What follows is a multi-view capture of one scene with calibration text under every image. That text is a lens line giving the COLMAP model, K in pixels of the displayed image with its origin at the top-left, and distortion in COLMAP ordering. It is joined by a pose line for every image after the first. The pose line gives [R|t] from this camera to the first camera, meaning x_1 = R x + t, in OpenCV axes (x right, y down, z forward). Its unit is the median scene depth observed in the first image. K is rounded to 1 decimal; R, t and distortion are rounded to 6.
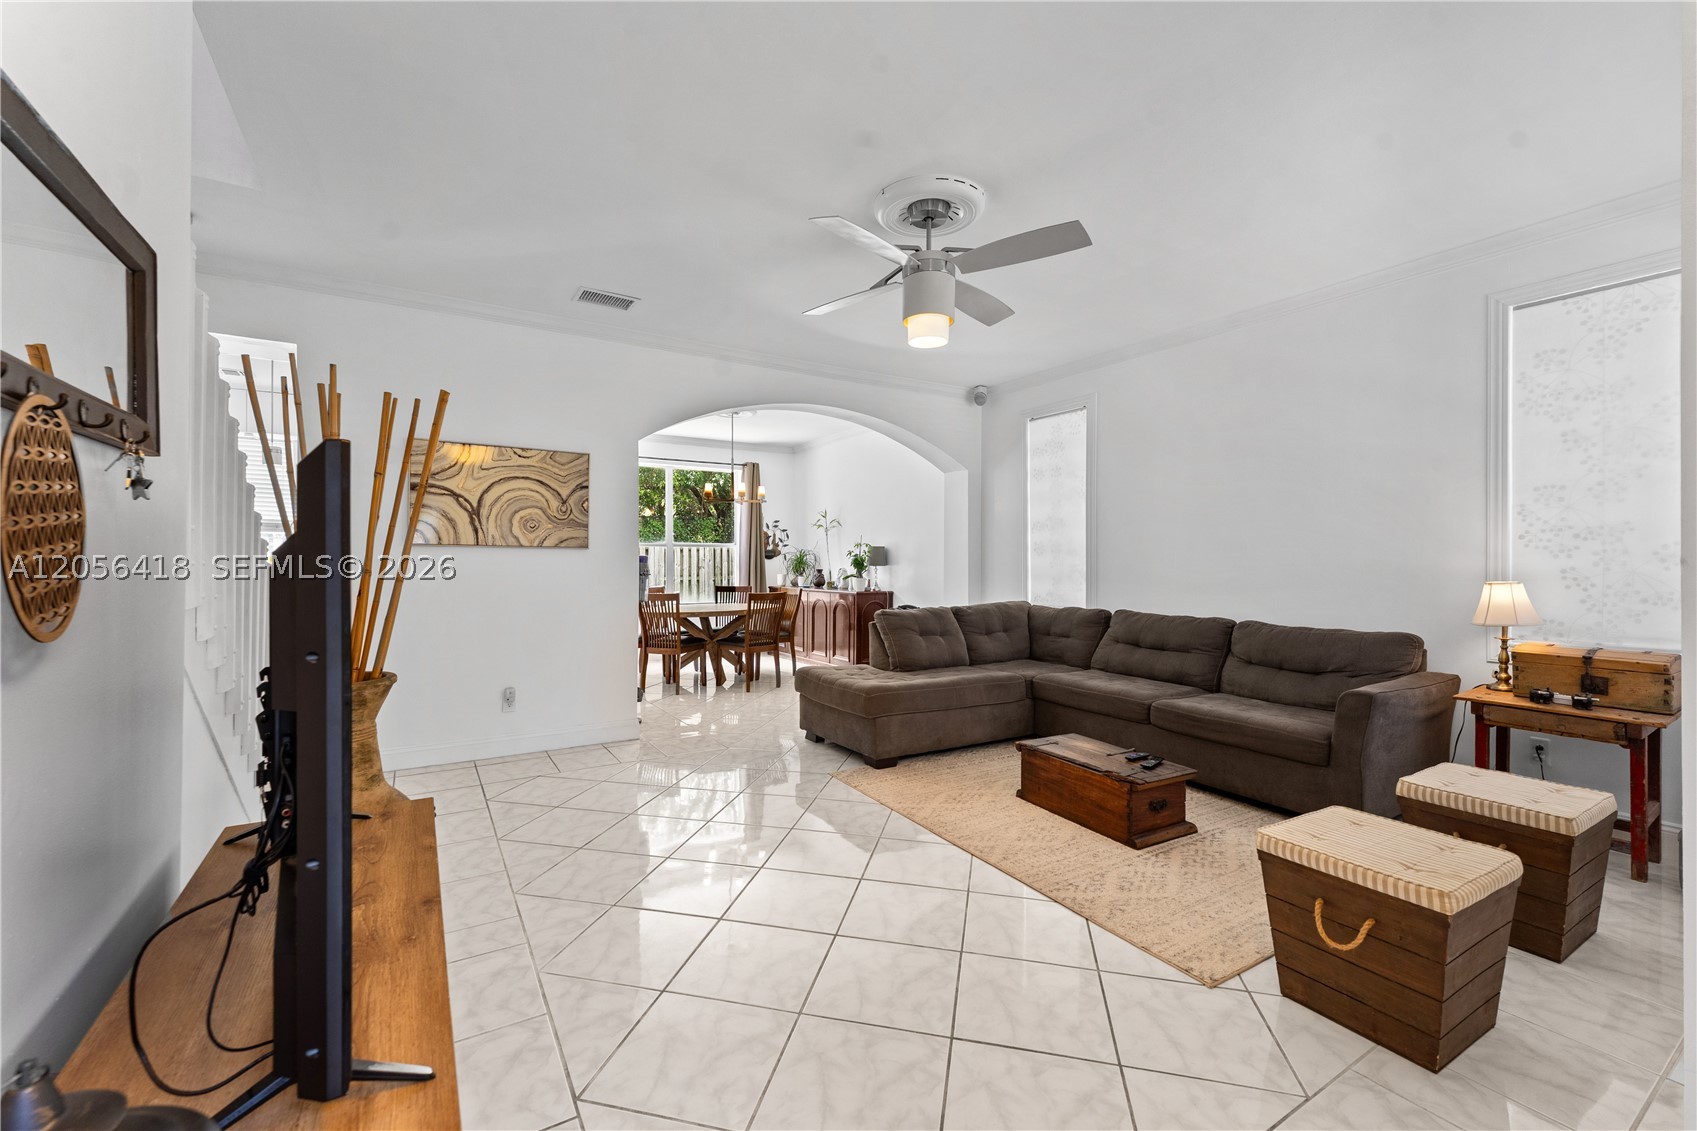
lens RADIAL K [[688.0, 0, 837.3], [0, 688.0, 564.4], [0, 0, 1]] dist [-0.000555, -0.000247]
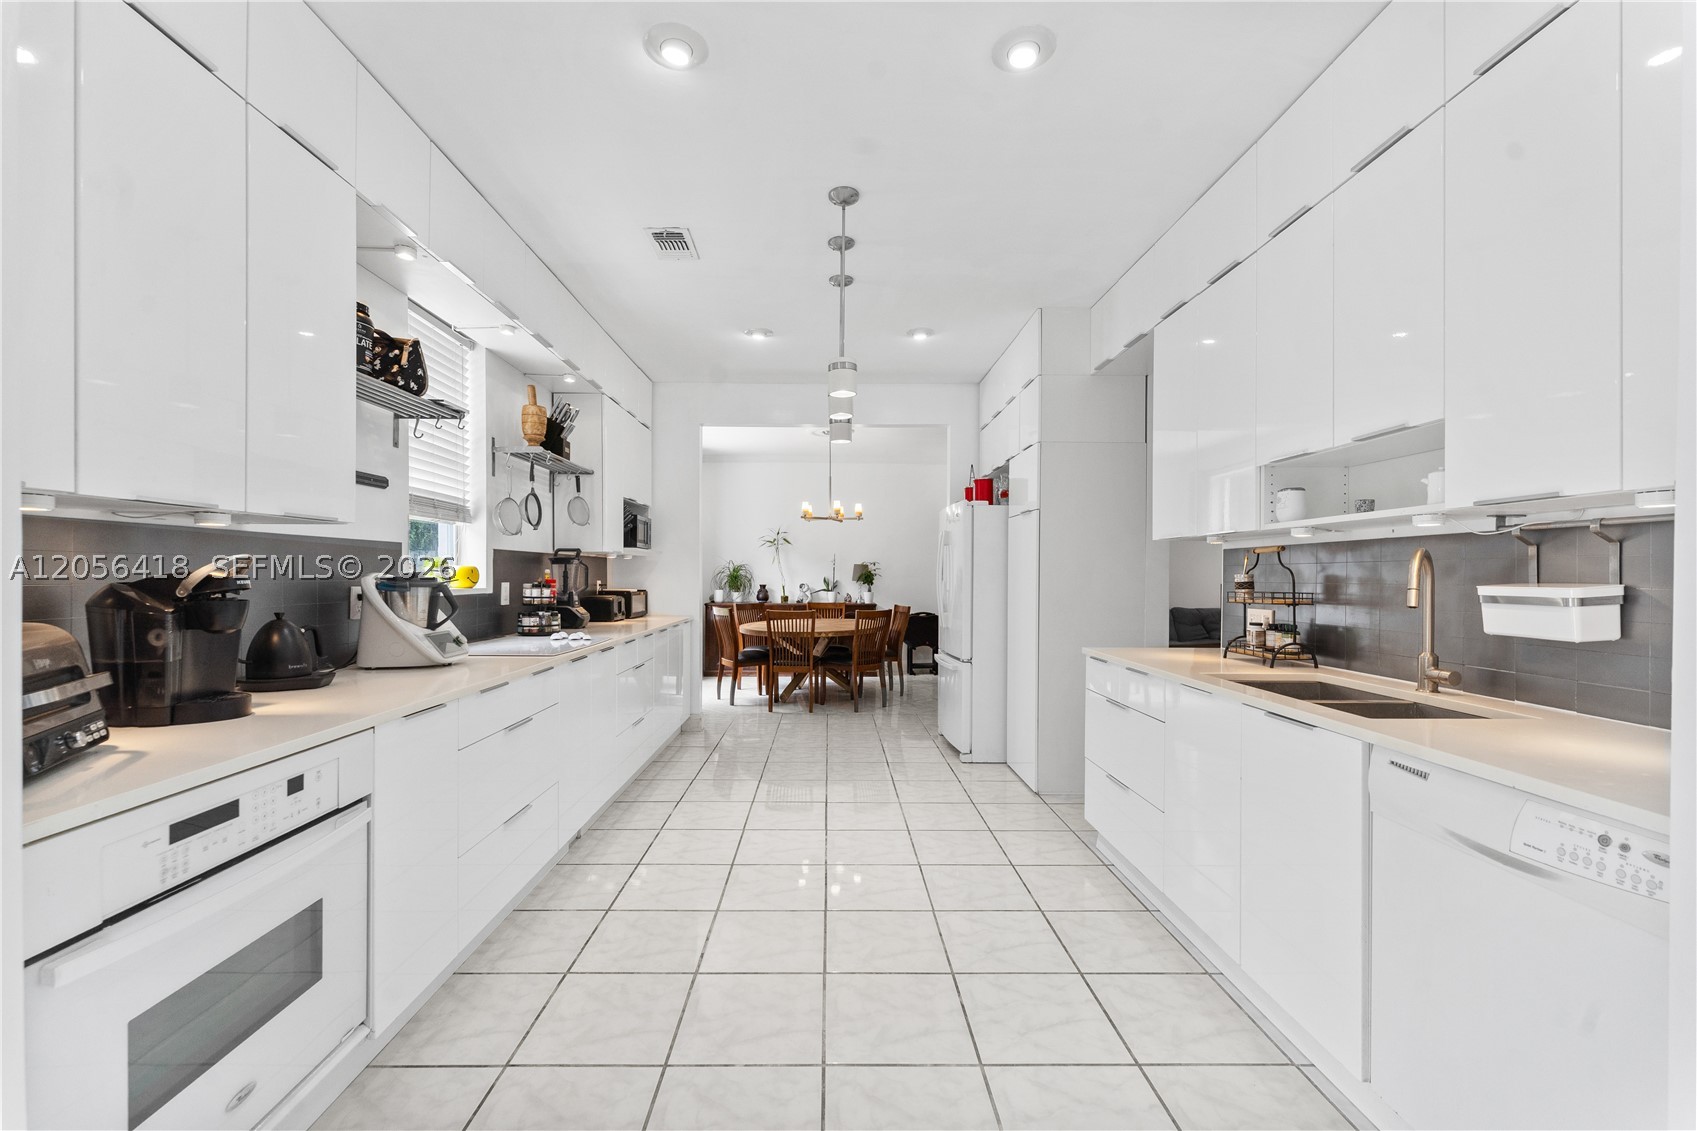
lens RADIAL K [[679.3, 0, 834.3], [0, 679.3, 578.4], [0, 0, 1]] dist [0.000041, -0.000015]
pose [[0.513916, -0.004046, 0.857831, -0.947818], [-0.001149, 0.999985, 0.005404, -0.008663], [-0.857840, -0.003763, 0.513904, 0.451927]]
